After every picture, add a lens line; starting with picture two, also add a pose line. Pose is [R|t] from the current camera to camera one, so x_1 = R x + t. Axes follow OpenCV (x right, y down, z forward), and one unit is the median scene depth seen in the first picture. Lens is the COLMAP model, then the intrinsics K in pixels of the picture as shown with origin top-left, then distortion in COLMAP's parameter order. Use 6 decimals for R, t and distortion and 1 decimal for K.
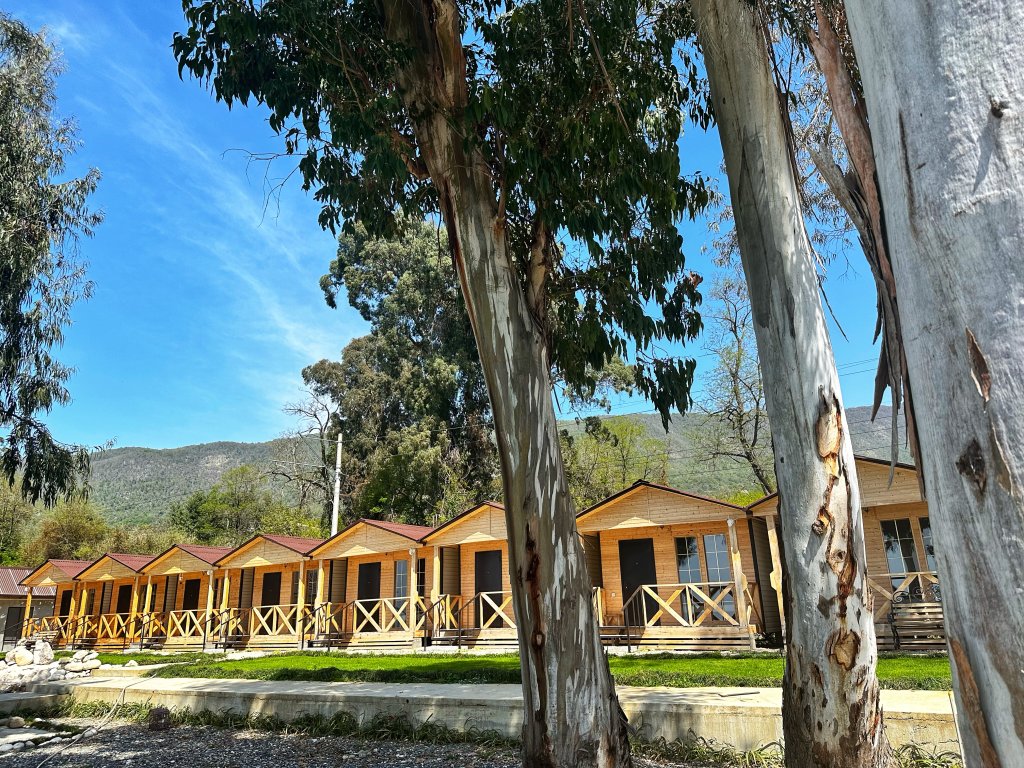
lens RADIAL K [[717.8, 0, 513.2], [0, 717.8, 390.8], [0, 0, 1]] dist [0.055225, -0.060526]
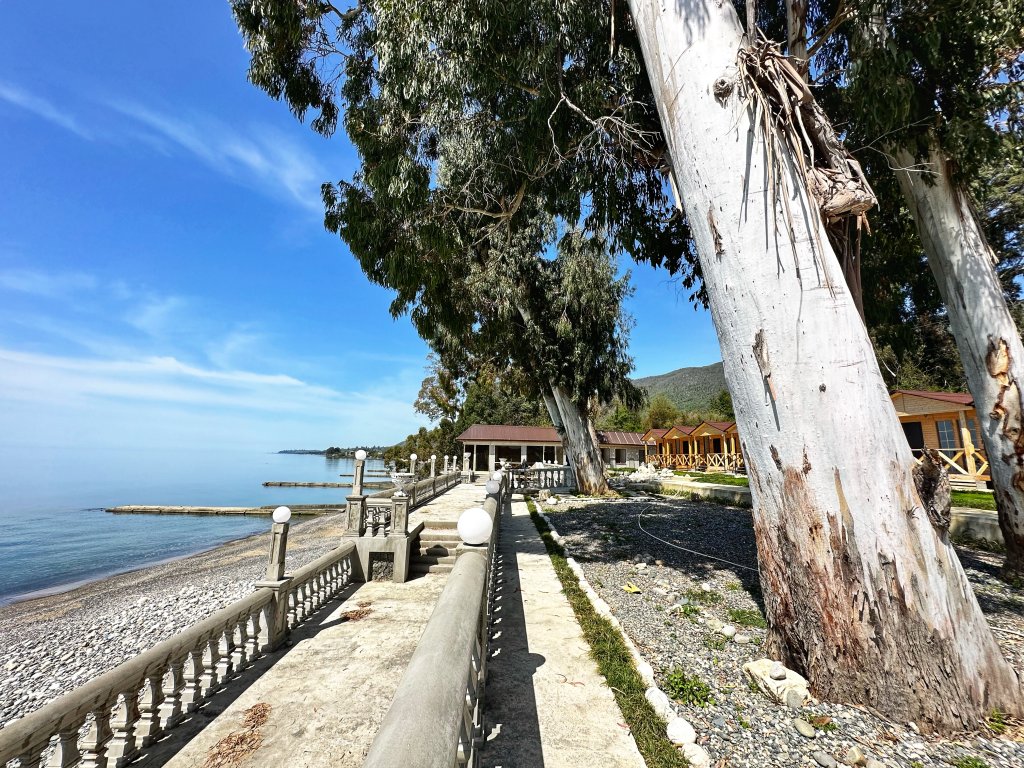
lens RADIAL K [[412.1, 0, 506.3], [0, 412.1, 383.1], [0, 0, 1]] dist [-0.003471, 0.001376]
pose [[0.615571, -0.098828, -0.781861, 0.206612], [0.193880, 0.980606, 0.028695, -0.062740], [0.763861, -0.169250, 0.622793, -0.219854]]
